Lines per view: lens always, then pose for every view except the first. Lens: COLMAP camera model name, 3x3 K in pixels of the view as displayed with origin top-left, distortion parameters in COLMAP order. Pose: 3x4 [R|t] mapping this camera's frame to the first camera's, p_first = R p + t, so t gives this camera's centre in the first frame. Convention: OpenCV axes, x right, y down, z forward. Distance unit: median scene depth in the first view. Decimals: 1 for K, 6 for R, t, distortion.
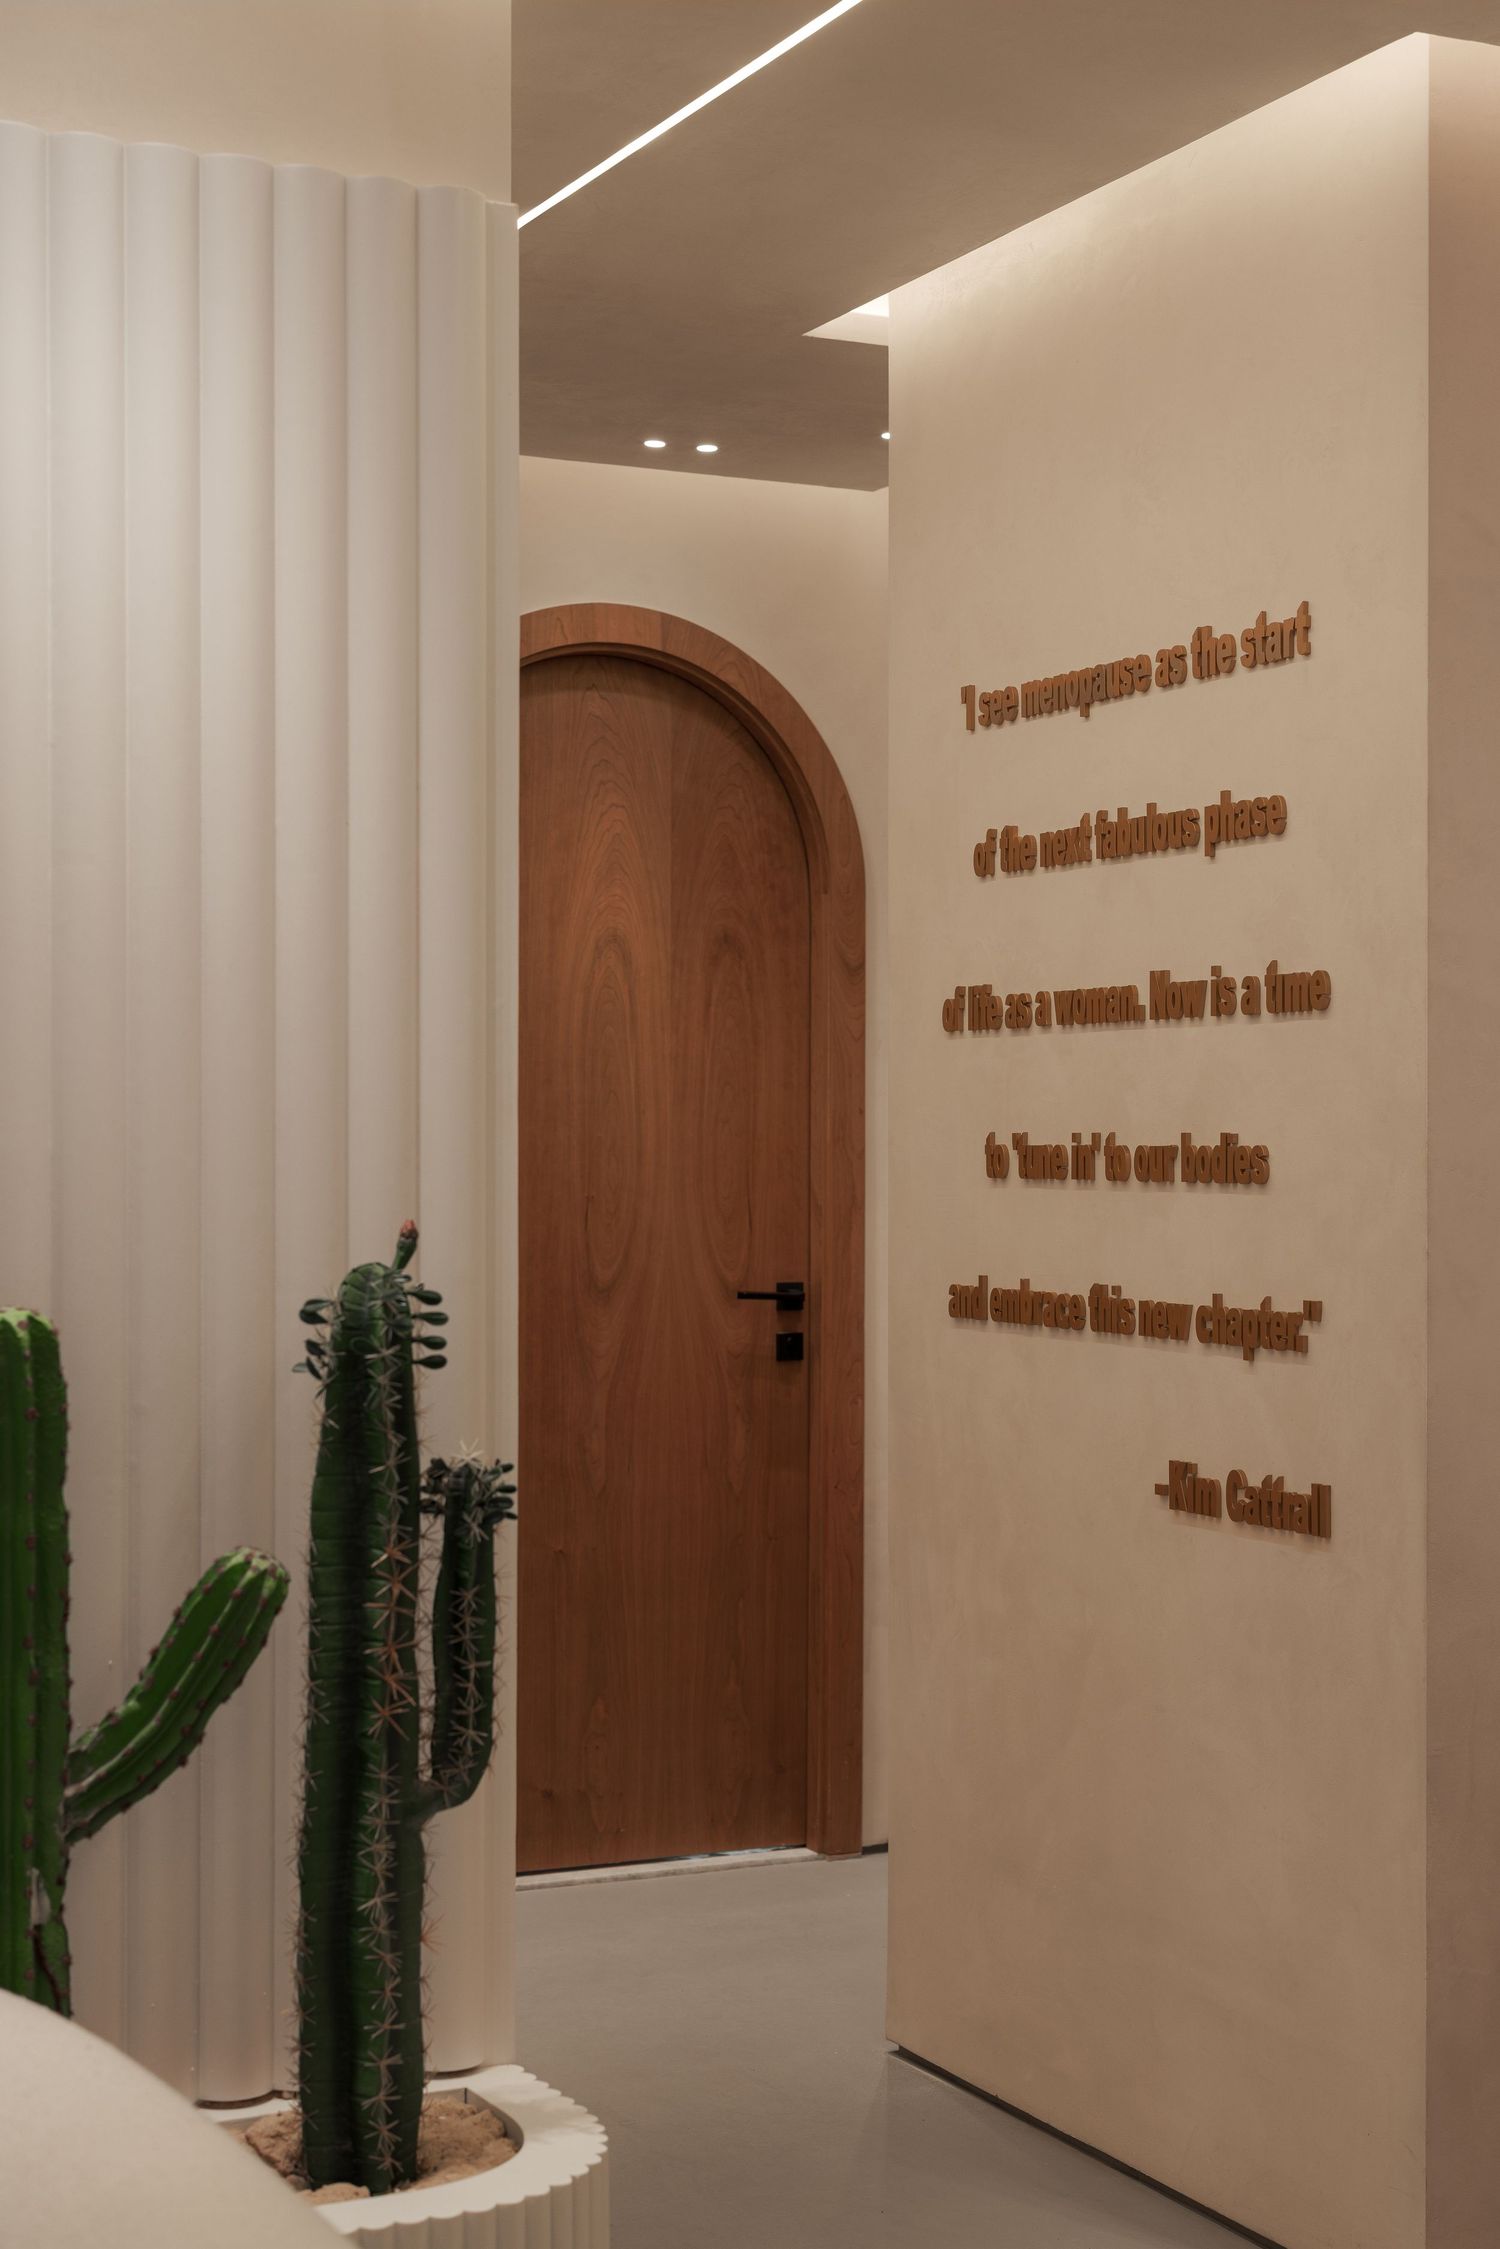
lens RADIAL K [[3235.9, 0, 747.6], [0, 3235.9, 1180.4], [0, 0, 1]] dist [0.024731, 0.042338]
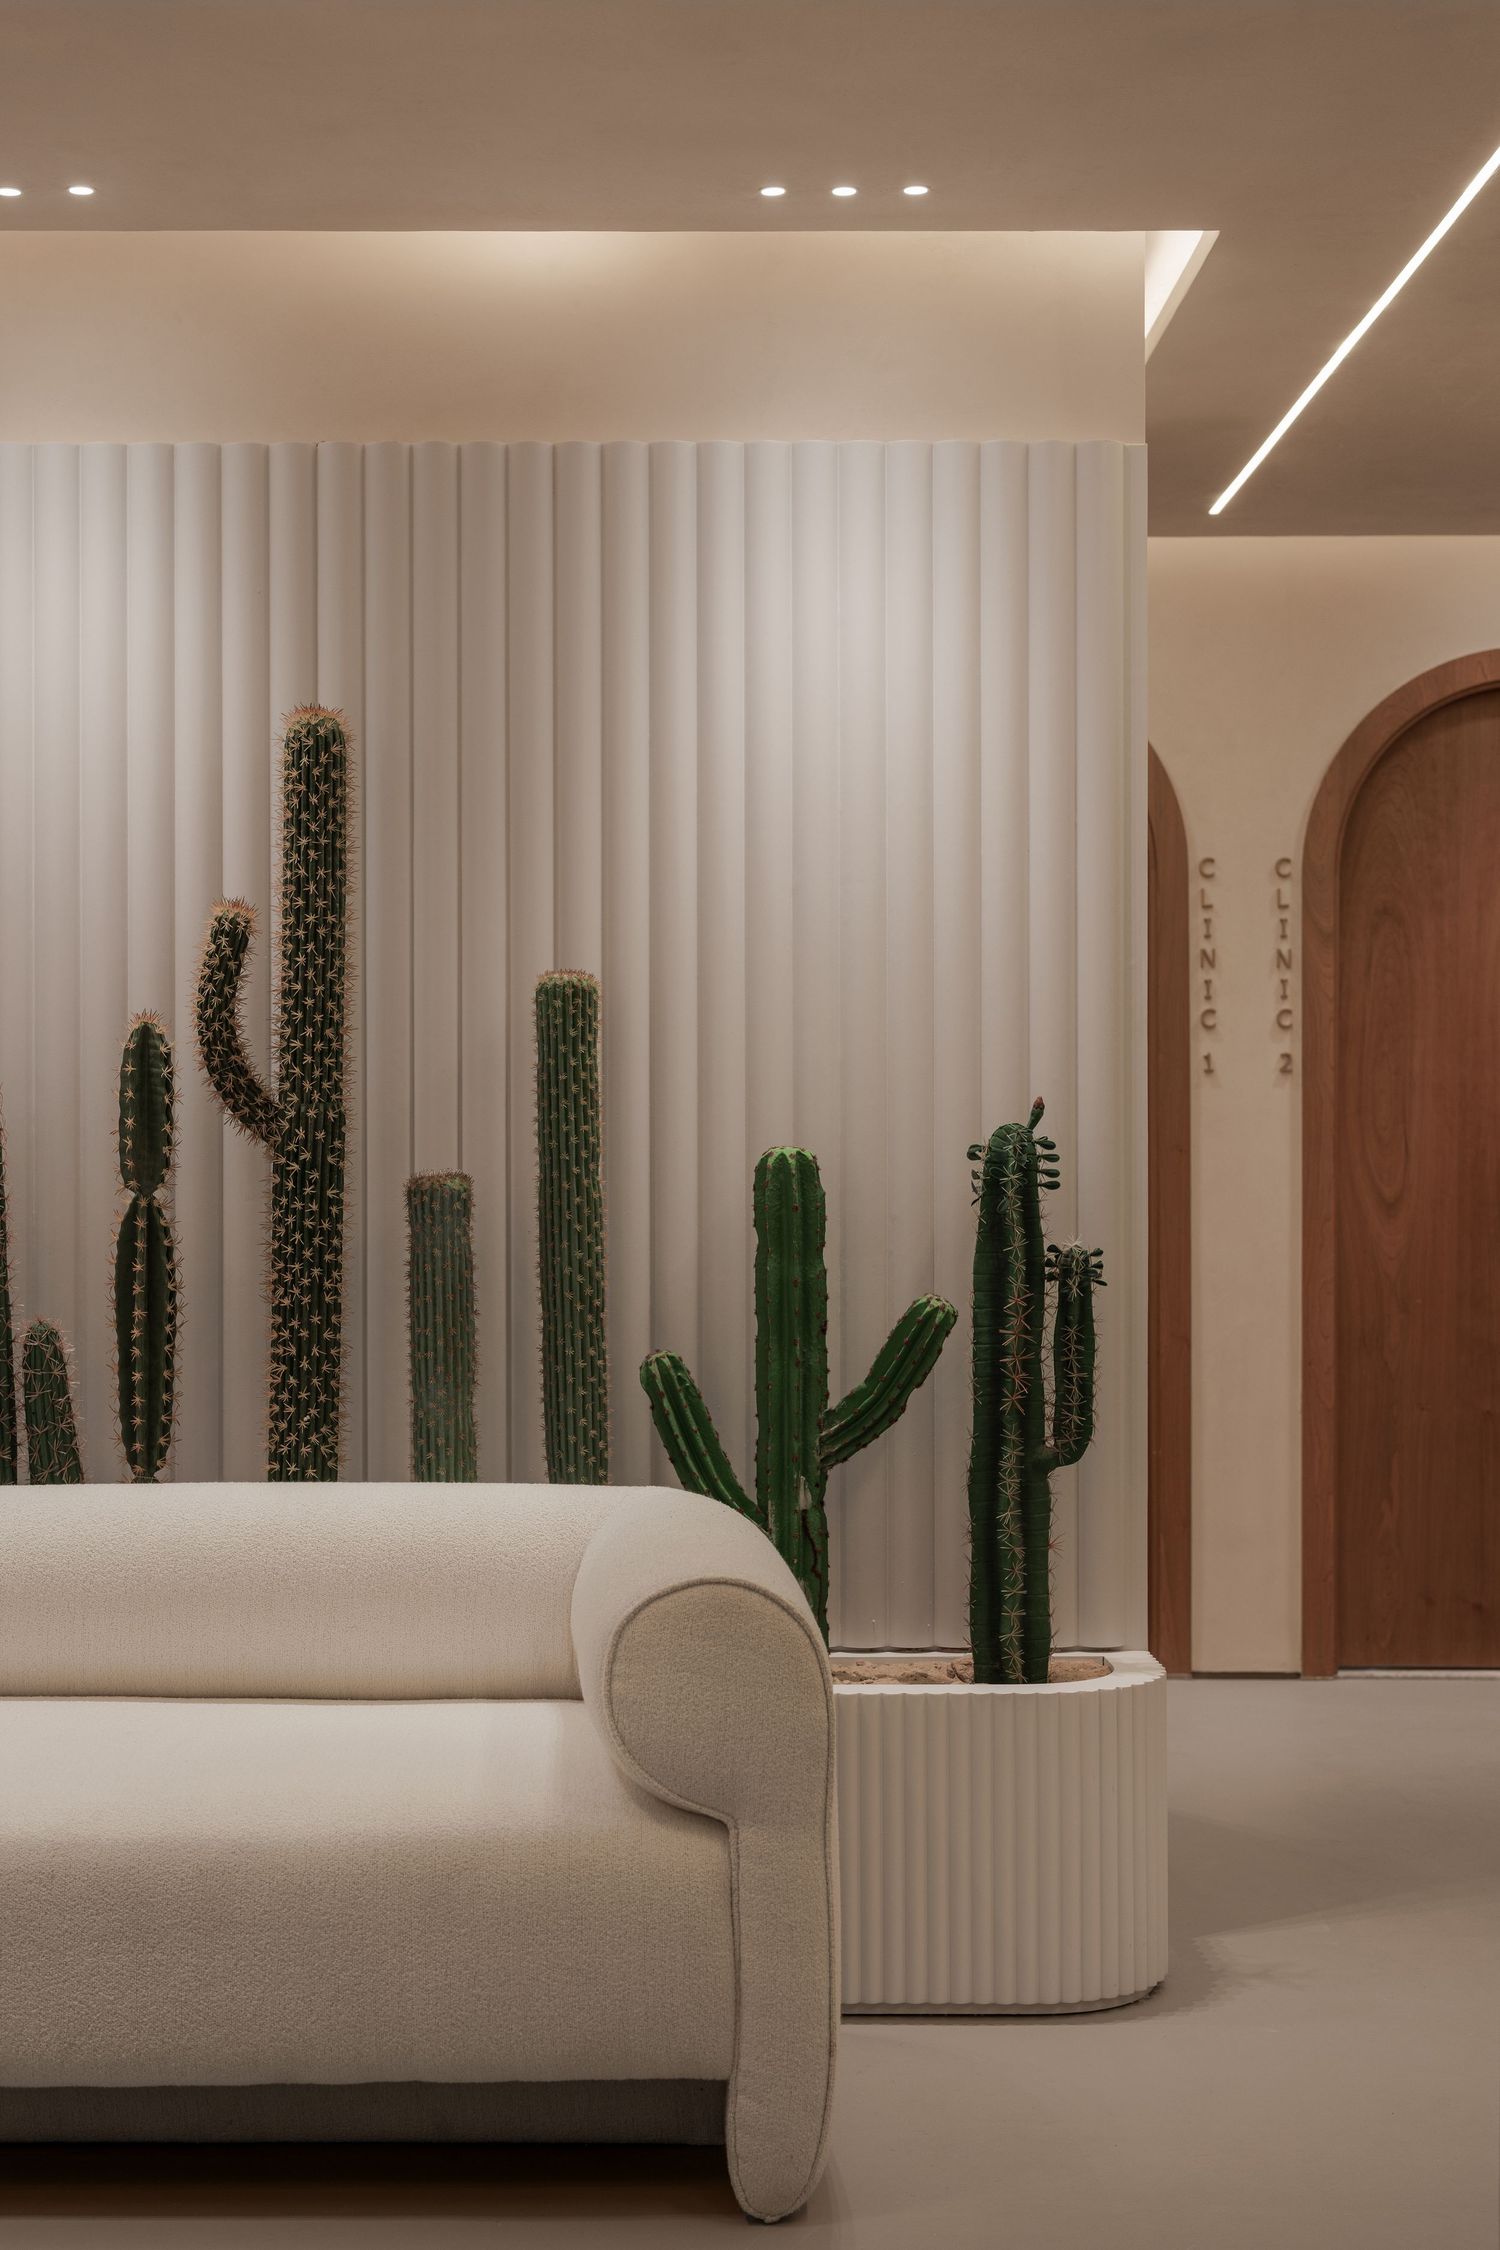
lens RADIAL K [[3237.3, 0, 747.6], [0, 3237.3, 1180.9], [0, 0, 1]] dist [0.024731, 0.042338]
pose [[0.902892, 0.001476, -0.429866, 0.462002], [-0.000771, 0.999998, 0.001815, 0.051647], [0.429867, -0.001308, 0.902891, -0.520925]]
